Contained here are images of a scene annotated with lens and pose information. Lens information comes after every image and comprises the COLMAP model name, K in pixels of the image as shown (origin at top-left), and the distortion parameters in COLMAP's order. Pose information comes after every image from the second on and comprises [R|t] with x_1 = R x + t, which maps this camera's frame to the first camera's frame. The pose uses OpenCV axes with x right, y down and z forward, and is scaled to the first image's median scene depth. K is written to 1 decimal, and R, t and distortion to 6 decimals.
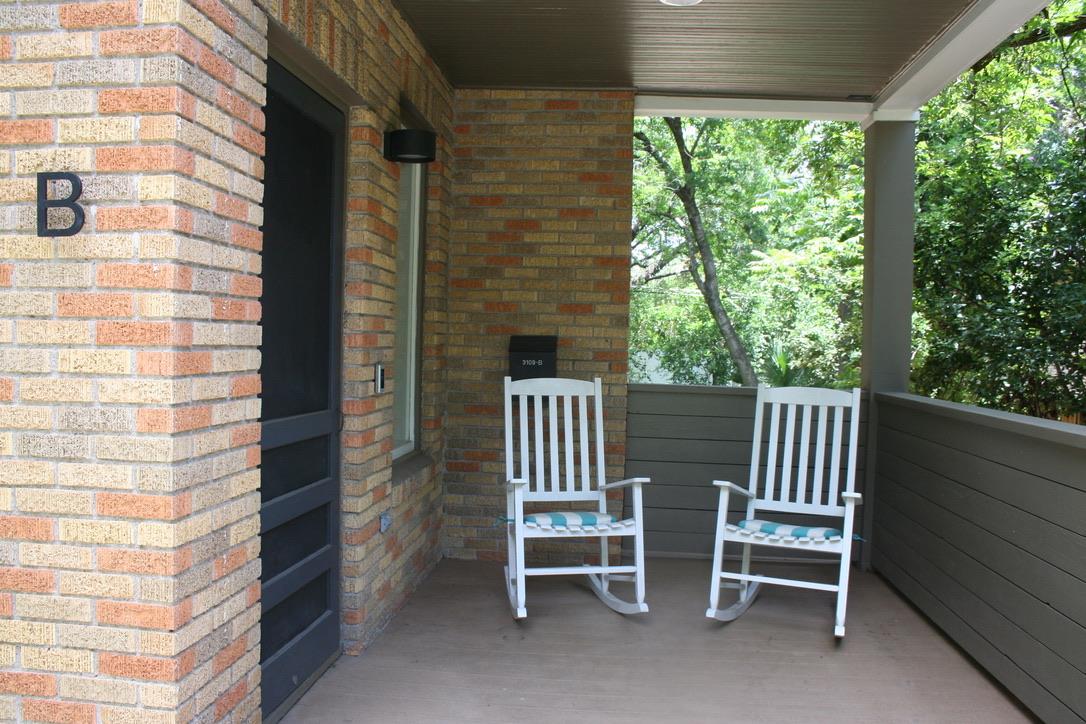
lens RADIAL K [[928.0, 0, 541.8], [0, 928.0, 361.9], [0, 0, 1]] dist [-0.082272, 0.019339]
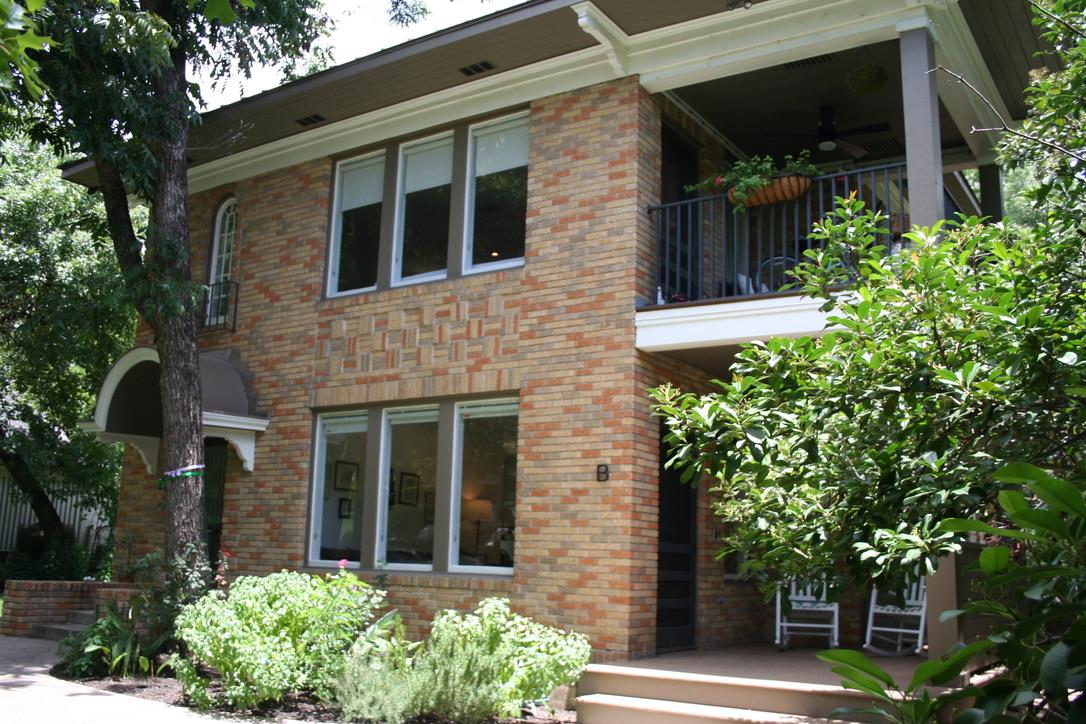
lens RADIAL K [[1041.0, 0, 542.8], [0, 1041.0, 362.9], [0, 0, 1]] dist [-0.126015, 0.000000]
pose [[0.888403, -0.070492, -0.453620, 1.212768], [-0.029568, 0.977302, -0.209779, 0.286145], [0.458111, 0.199782, 0.866153, -2.883478]]
